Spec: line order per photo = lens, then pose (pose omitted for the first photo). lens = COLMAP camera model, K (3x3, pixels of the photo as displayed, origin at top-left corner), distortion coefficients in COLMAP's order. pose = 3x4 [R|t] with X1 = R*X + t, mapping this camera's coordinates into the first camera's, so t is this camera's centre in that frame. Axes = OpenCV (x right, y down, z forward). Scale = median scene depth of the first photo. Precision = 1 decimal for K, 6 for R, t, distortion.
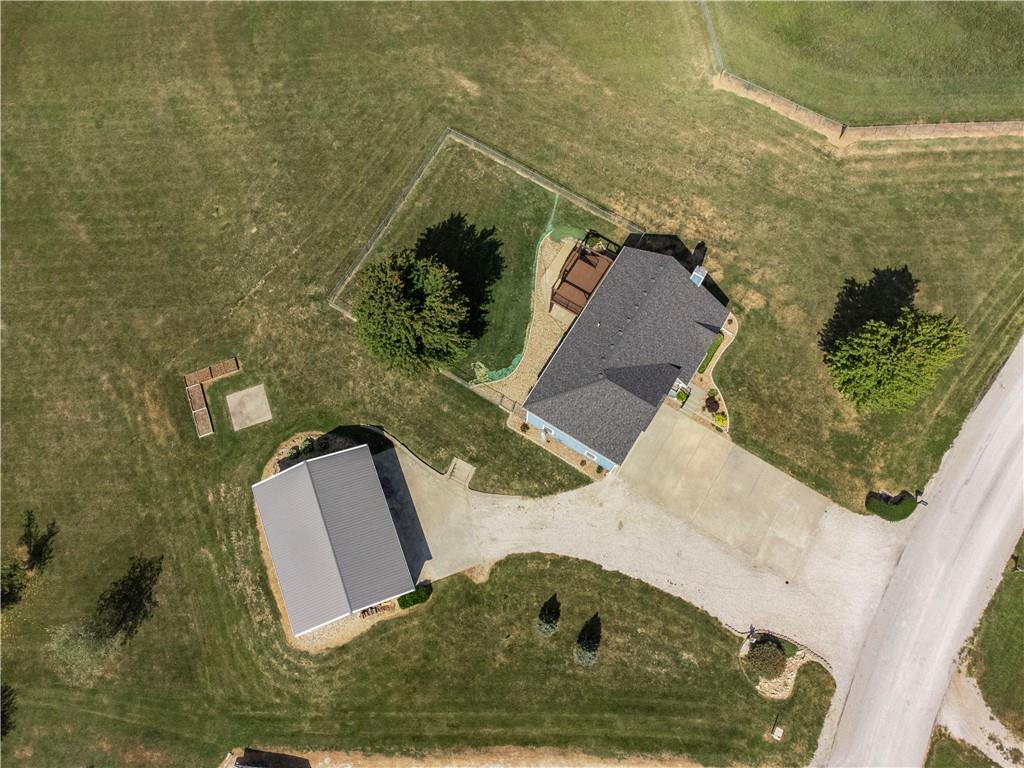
lens RADIAL K [[767.3, 0, 503.9], [0, 767.3, 382.7], [0, 0, 1]] dist [0.020850, 0.001321]
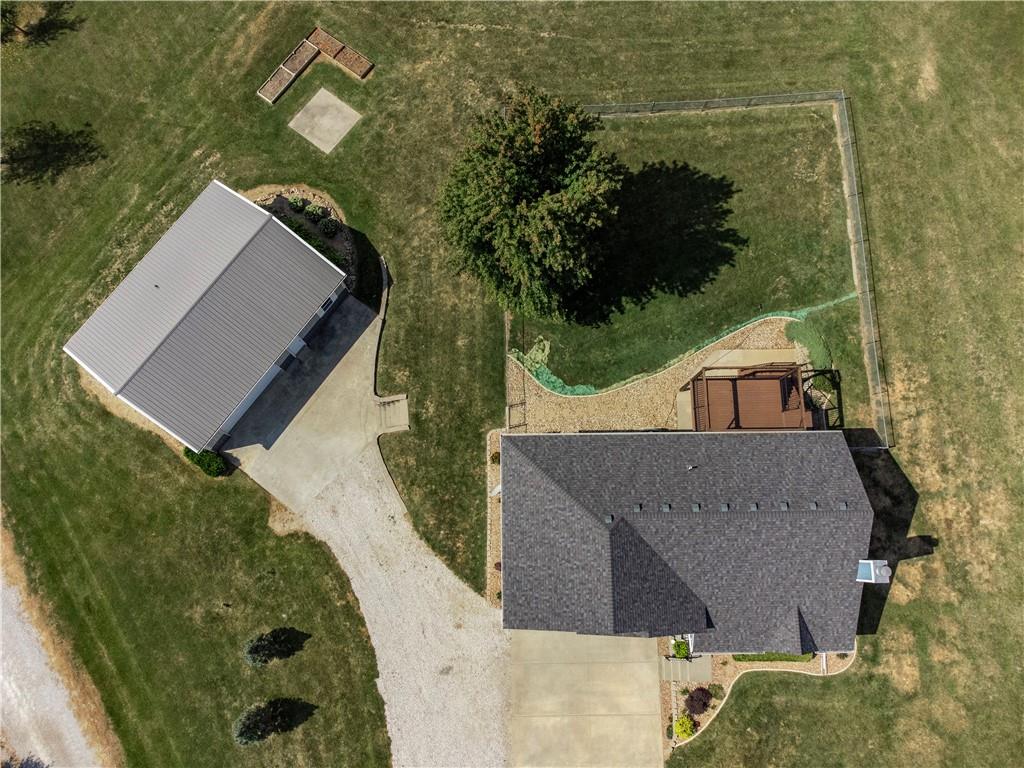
lens RADIAL K [[769.5, 0, 502.8], [0, 769.5, 378.0], [0, 0, 1]] dist [-0.002151, 0.035829]
pose [[0.542097, 0.822278, -0.173173, 0.084098], [-0.804480, 0.567380, 0.175764, -0.094668], [0.242782, 0.044033, 0.969081, 0.364235]]
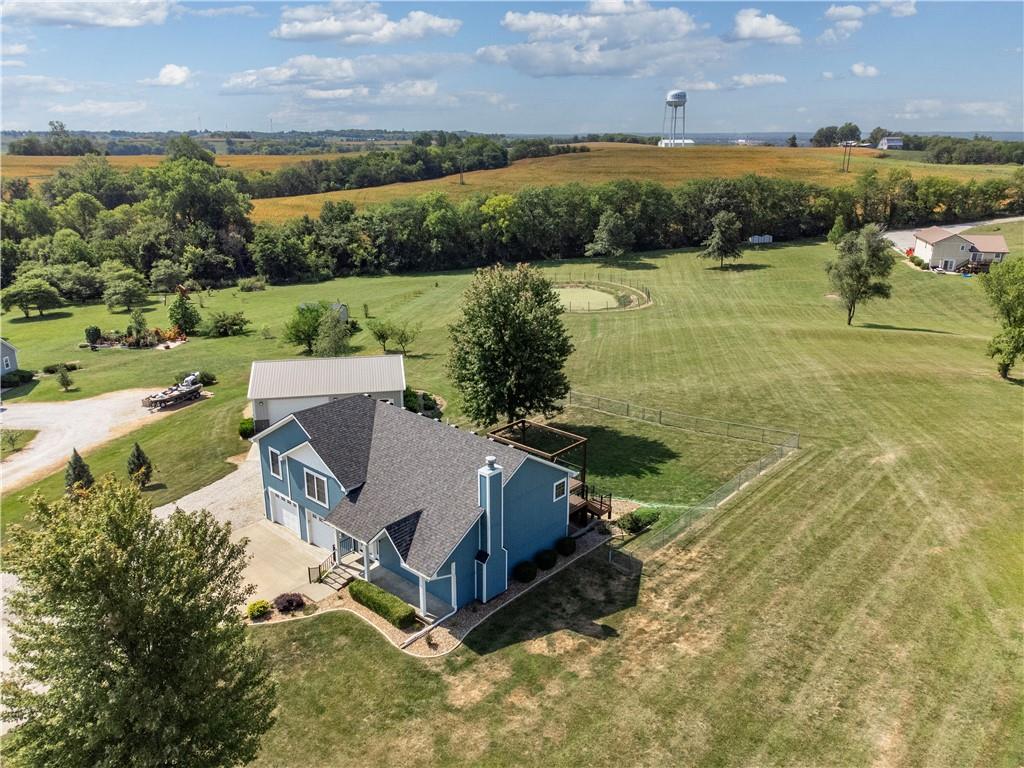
lens RADIAL K [[754.0, 0, 512.0], [0, 754.0, 384.0], [0, 0, 1]] dist [0.025883, 0.003522]
pose [[-0.168298, 0.318320, -0.932924, 0.686038], [-0.940878, 0.230383, 0.248341, -0.285883], [0.293981, 0.919563, 0.260727, 0.744883]]
